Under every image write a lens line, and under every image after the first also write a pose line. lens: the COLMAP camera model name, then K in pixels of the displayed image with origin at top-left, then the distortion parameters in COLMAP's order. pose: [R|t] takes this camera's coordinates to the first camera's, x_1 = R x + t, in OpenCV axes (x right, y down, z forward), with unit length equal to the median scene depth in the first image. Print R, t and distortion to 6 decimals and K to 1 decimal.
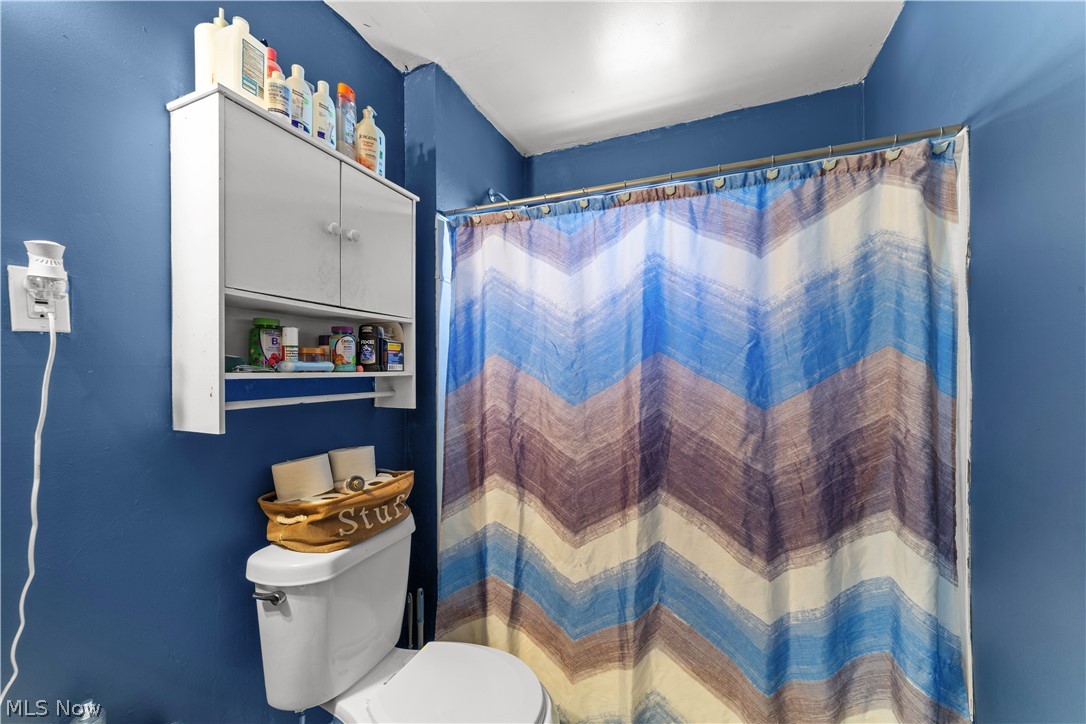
lens RADIAL K [[413.4, 0, 540.8], [0, 413.4, 364.1], [0, 0, 1]] dist [-0.006412, 0.002326]
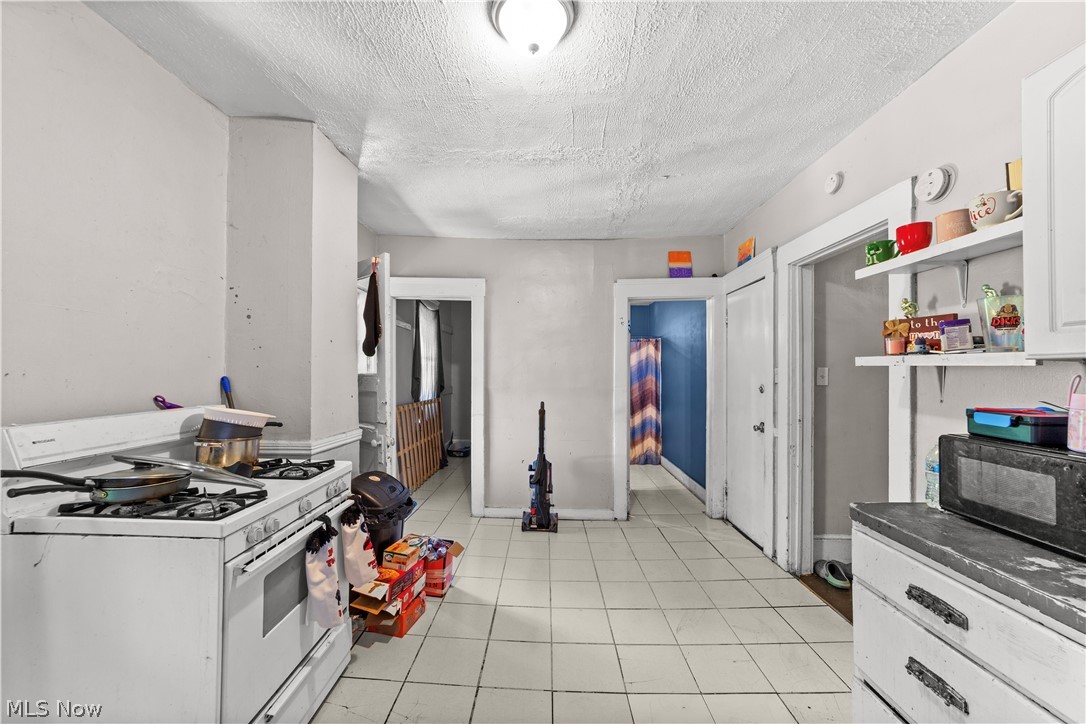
lens RADIAL K [[413.4, 0, 543.1], [0, 413.4, 366.1], [0, 0, 1]] dist [-0.006412, 0.002326]
pose [[0.915421, 0.002972, 0.402487, -2.843299], [-0.002247, 0.999995, -0.002274, -0.143110], [-0.402492, 0.001177, 0.915423, -3.675637]]
